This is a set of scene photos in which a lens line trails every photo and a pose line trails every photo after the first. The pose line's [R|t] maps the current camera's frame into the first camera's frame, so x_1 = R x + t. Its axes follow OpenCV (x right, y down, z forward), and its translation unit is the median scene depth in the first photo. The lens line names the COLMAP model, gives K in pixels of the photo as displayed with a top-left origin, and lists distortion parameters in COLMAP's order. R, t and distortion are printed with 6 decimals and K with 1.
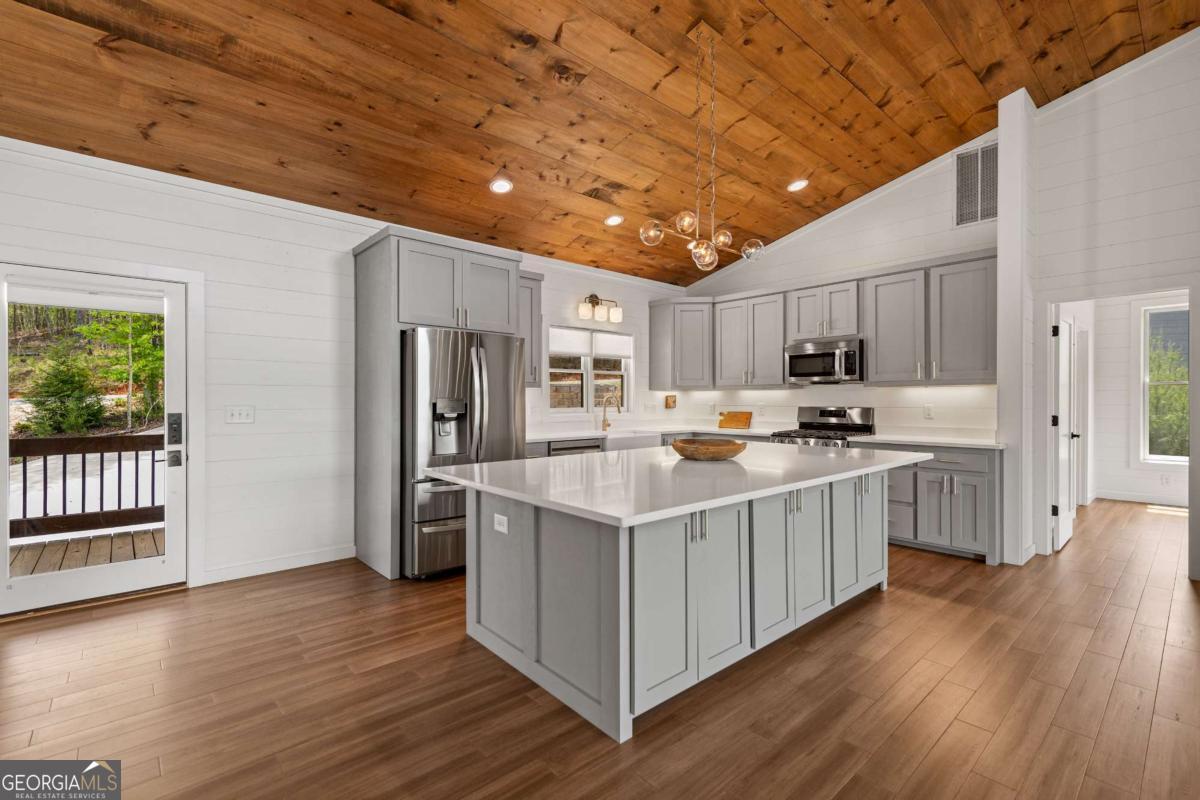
lens RADIAL K [[534.2, 0, 603.1], [0, 534.2, 400.4], [0, 0, 1]] dist [0.015313, -0.003819]
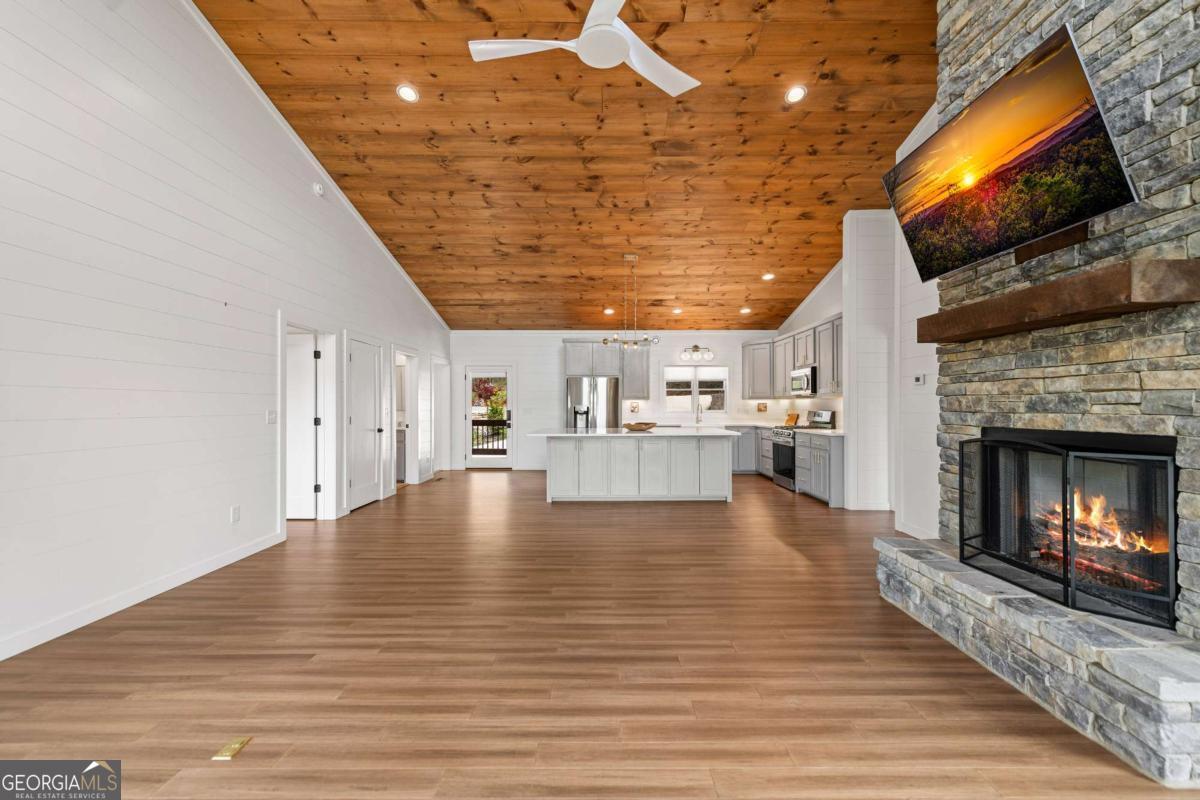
lens RADIAL K [[482.8, 0, 602.9], [0, 482.8, 402.8], [0, 0, 1]] dist [0.009945, -0.003542]
pose [[0.744835, -0.004078, -0.667236, 1.040807], [-0.001518, 0.999968, -0.007806, 0.002524], [0.667247, 0.006827, 0.744806, -0.484255]]
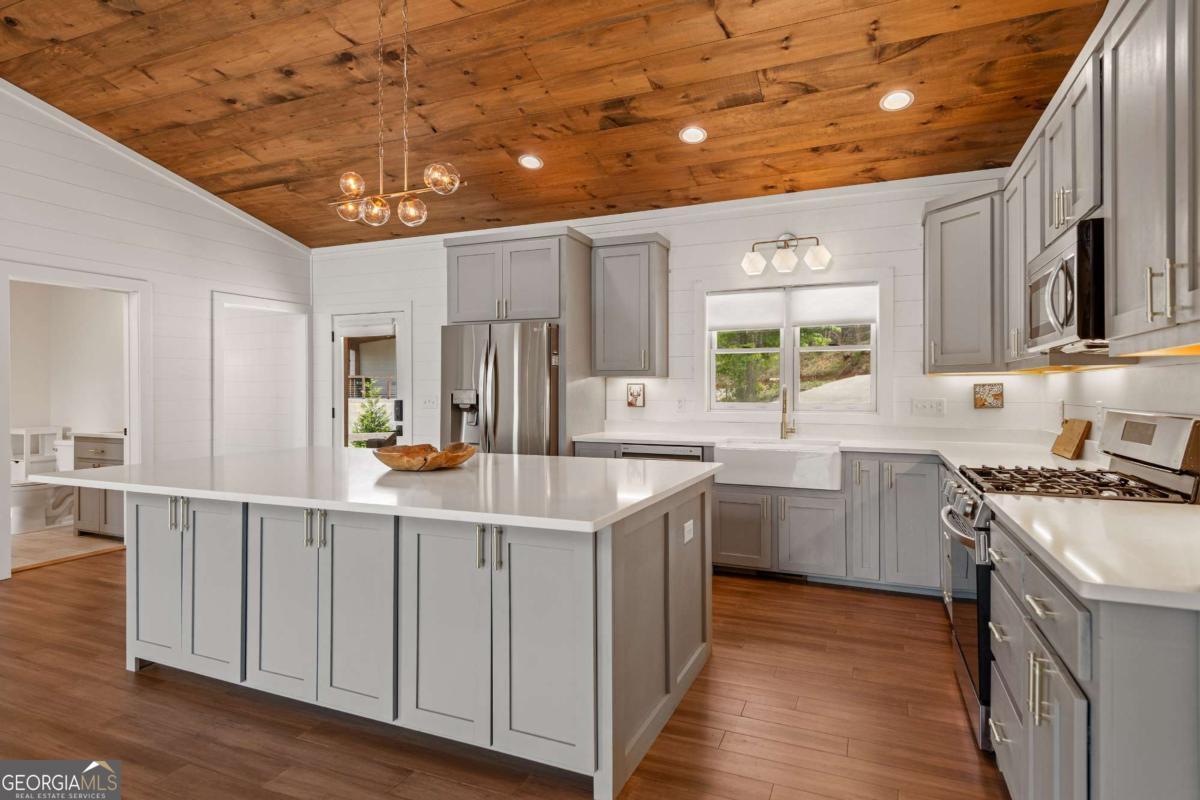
lens RADIAL K [[640.1, 0, 603.1], [0, 640.1, 388.9], [0, 0, 1]] dist [0.011570, -0.001478]
pose [[0.418988, -0.002096, -0.907989, 0.788376], [-0.003123, 0.999988, -0.003749, -0.001428], [0.907986, 0.004407, 0.418977, 0.587256]]
